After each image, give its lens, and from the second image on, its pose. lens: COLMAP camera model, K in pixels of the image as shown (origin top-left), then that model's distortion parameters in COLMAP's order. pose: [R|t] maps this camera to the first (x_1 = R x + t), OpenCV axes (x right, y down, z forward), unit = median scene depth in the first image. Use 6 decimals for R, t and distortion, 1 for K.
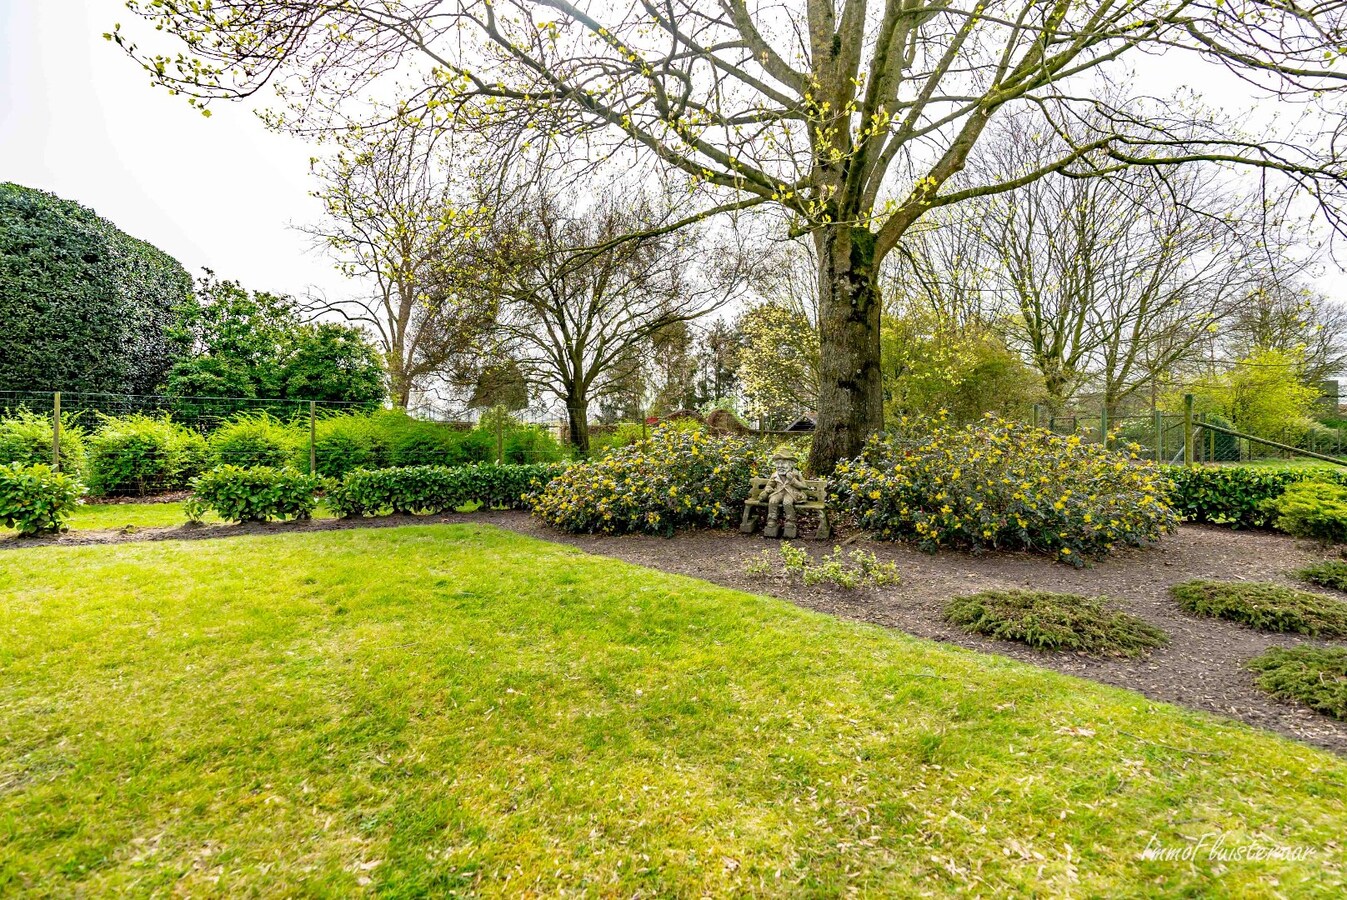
lens RADIAL K [[640.5, 0, 673.7], [0, 640.5, 448.0], [0, 0, 1]] dist [0.002755, 0.001386]
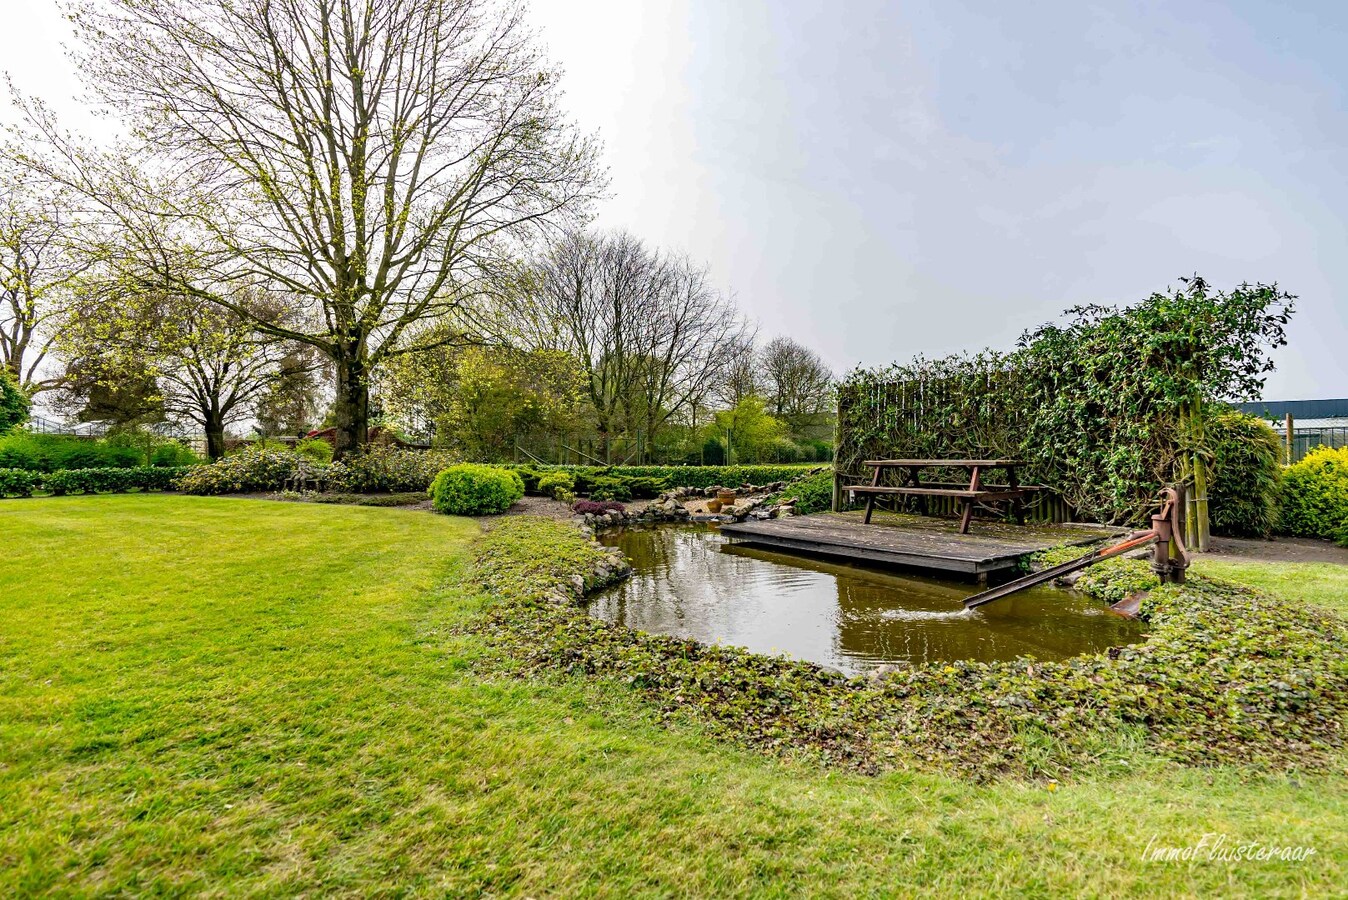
lens RADIAL K [[641.0, 0, 673.9], [0, 641.0, 446.1], [0, 0, 1]] dist [0.002755, 0.001386]
pose [[0.900412, 0.004931, 0.435010, 0.238037], [0.004991, 0.999753, -0.021664, 0.010960], [-0.435010, 0.021678, 0.900165, -1.159078]]
